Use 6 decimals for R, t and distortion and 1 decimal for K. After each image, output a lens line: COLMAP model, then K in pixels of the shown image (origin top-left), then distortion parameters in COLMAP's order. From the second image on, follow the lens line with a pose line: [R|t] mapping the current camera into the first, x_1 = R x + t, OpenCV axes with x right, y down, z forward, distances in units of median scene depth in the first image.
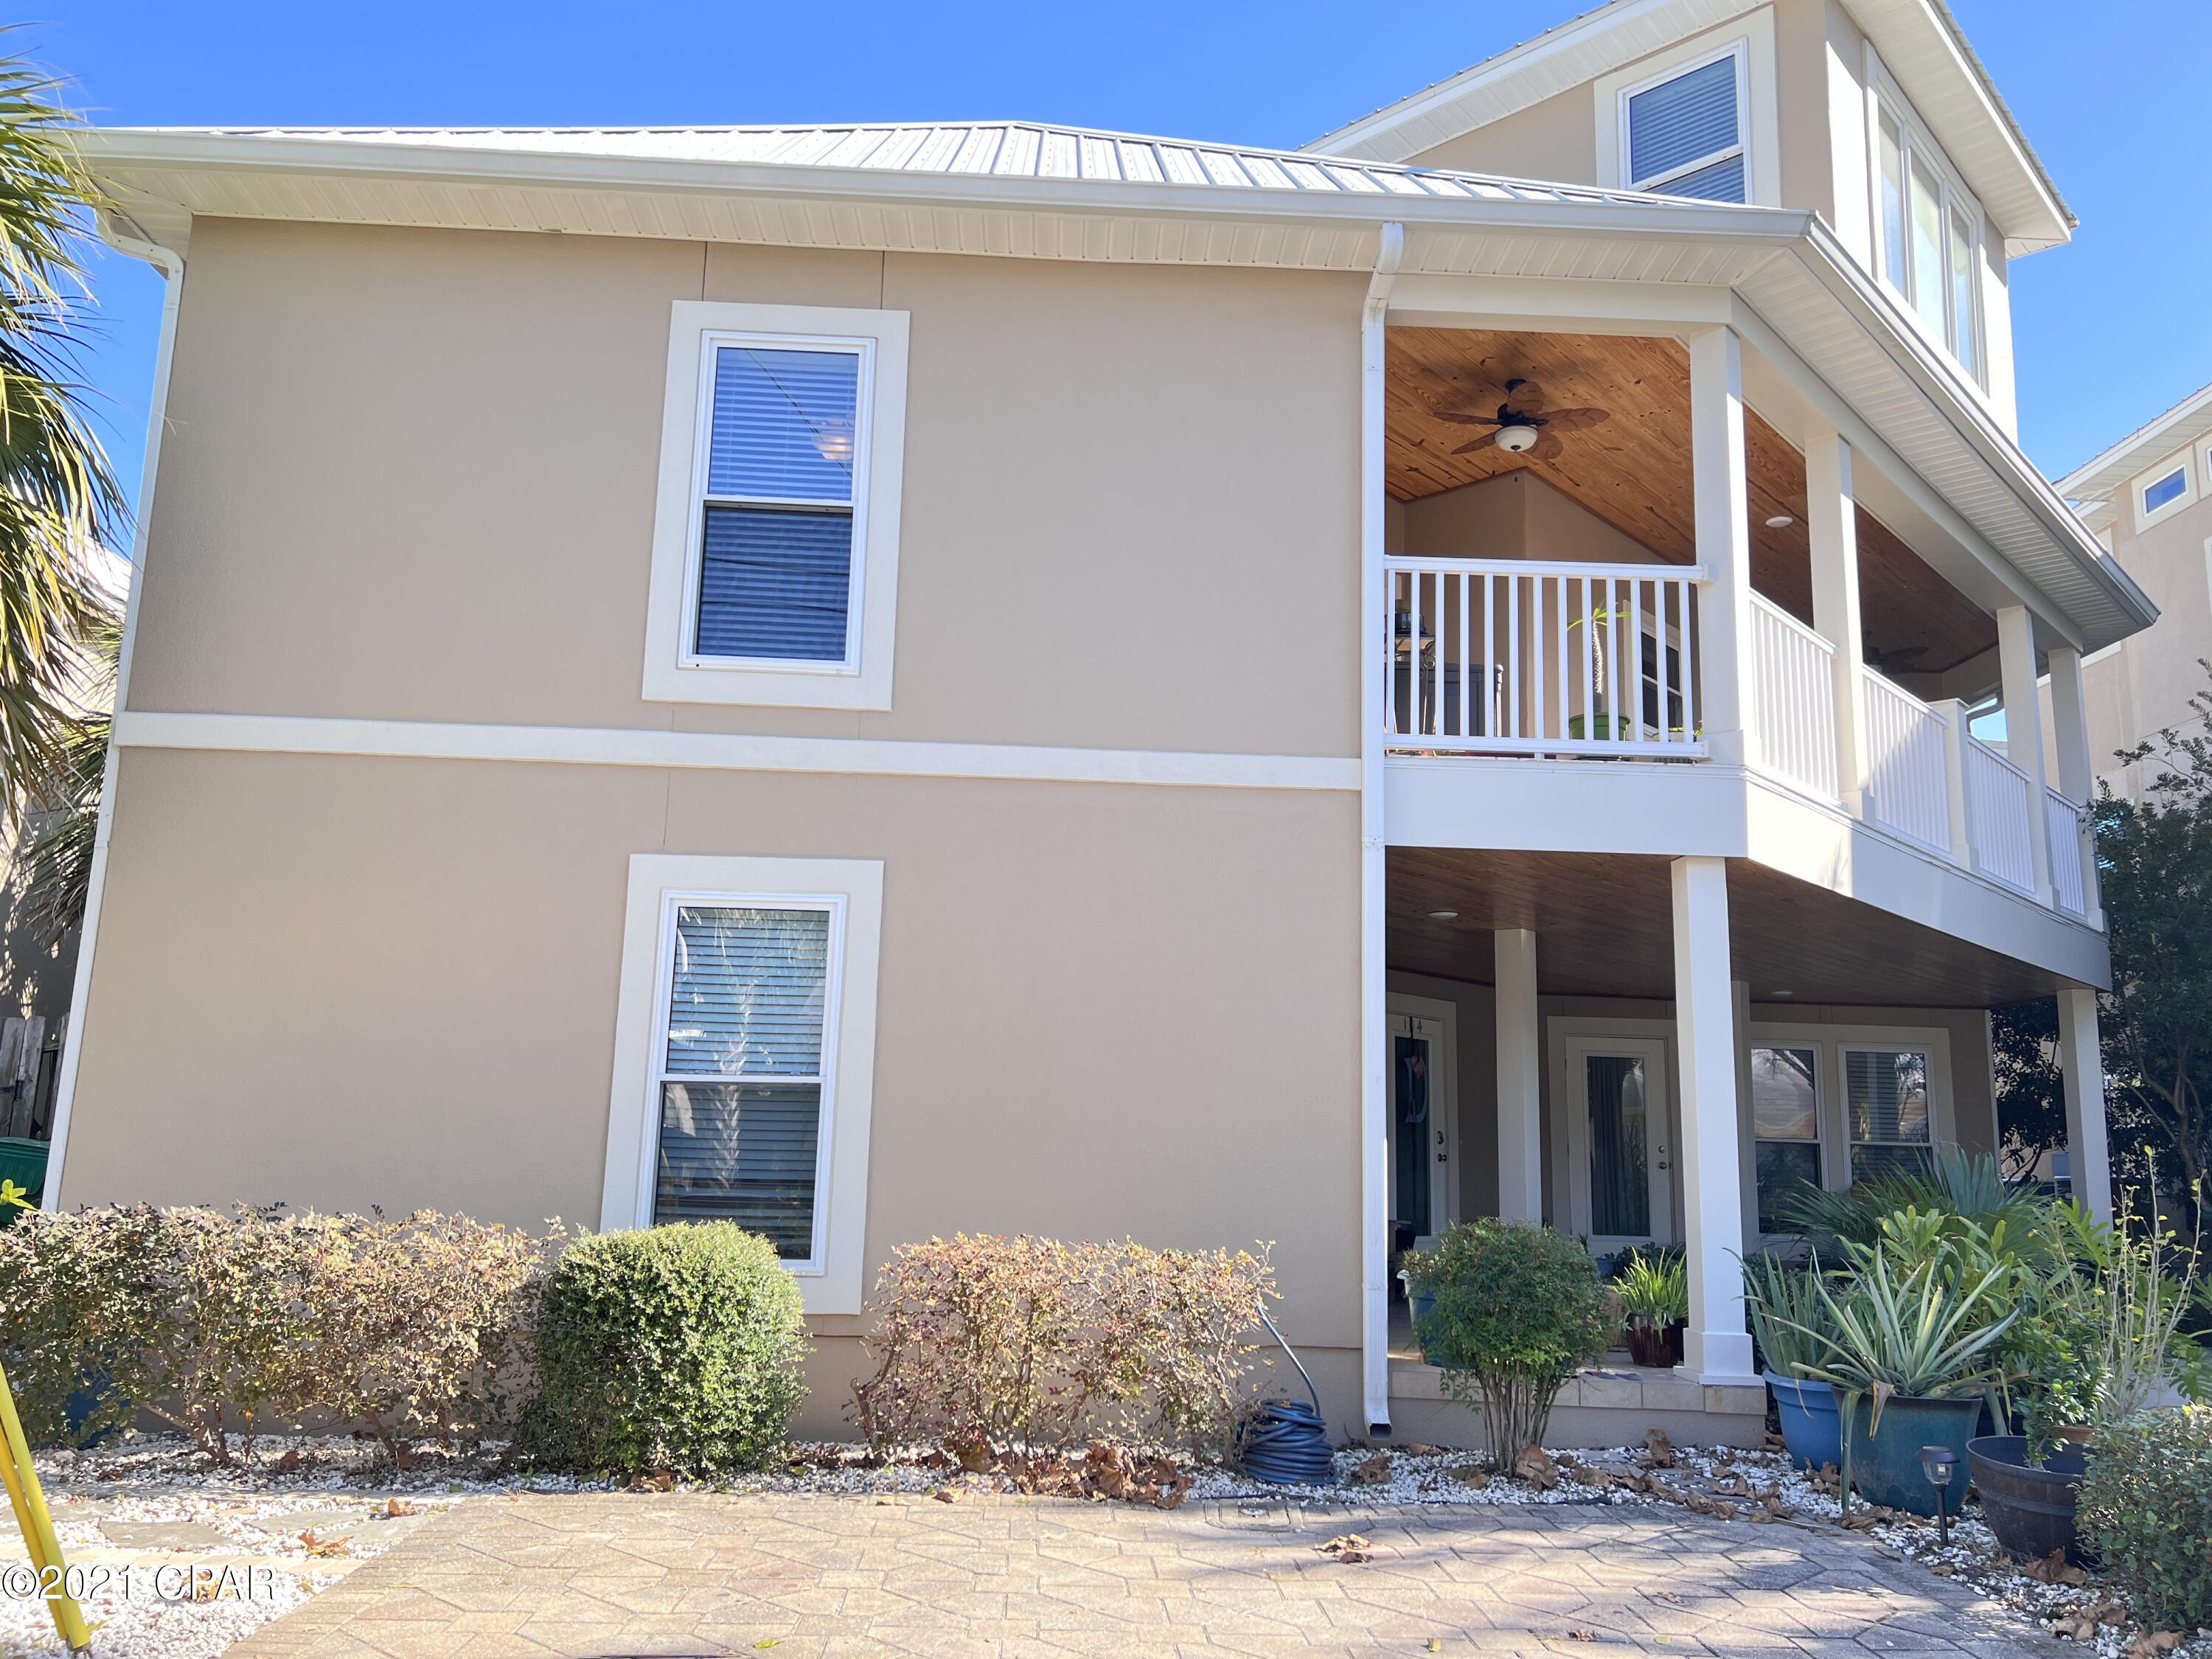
lens RADIAL K [[1675.8, 0, 1106.0], [0, 1675.8, 829.5], [0, 0, 1]] dist [0.030917, -0.002508]
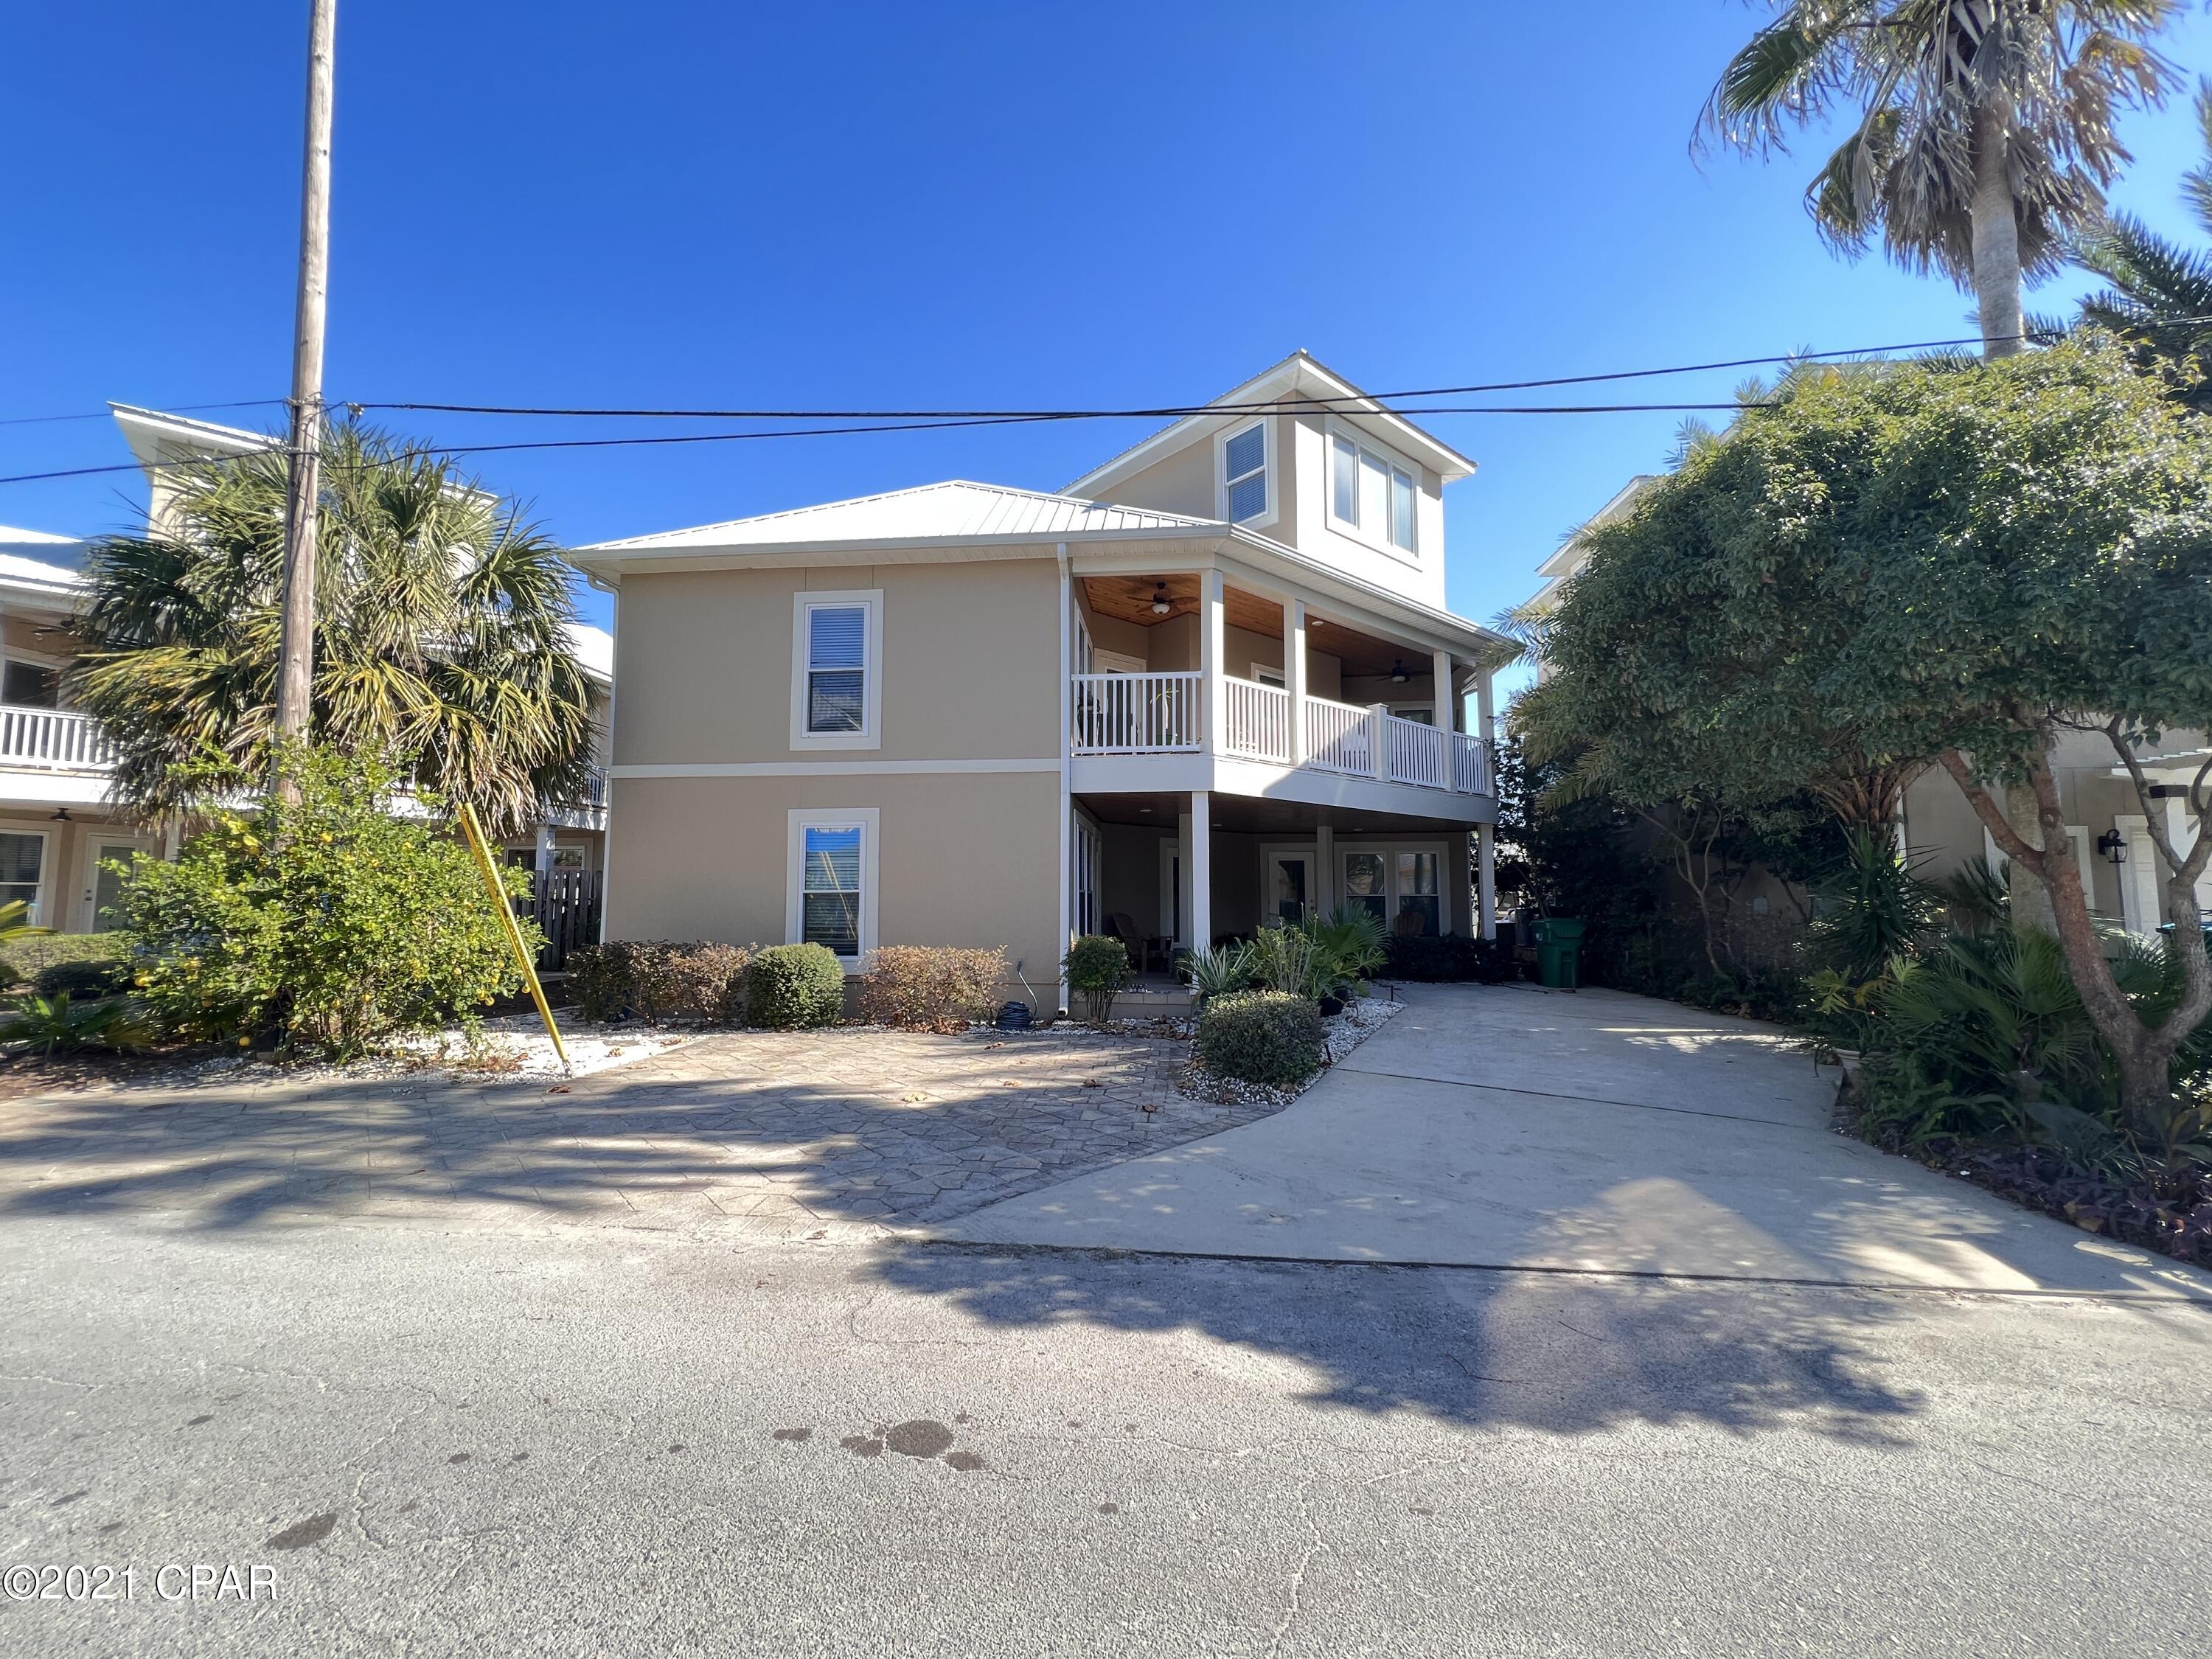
lens RADIAL K [[883.1, 0, 1106.0], [0, 883.1, 829.5], [0, 0, 1]] dist [-0.000231, 0.000003]
pose [[0.991422, -0.039958, -0.124439, 0.380115], [0.052765, 0.993447, 0.101381, -0.067672], [0.119572, -0.107078, 0.987034, -0.322653]]
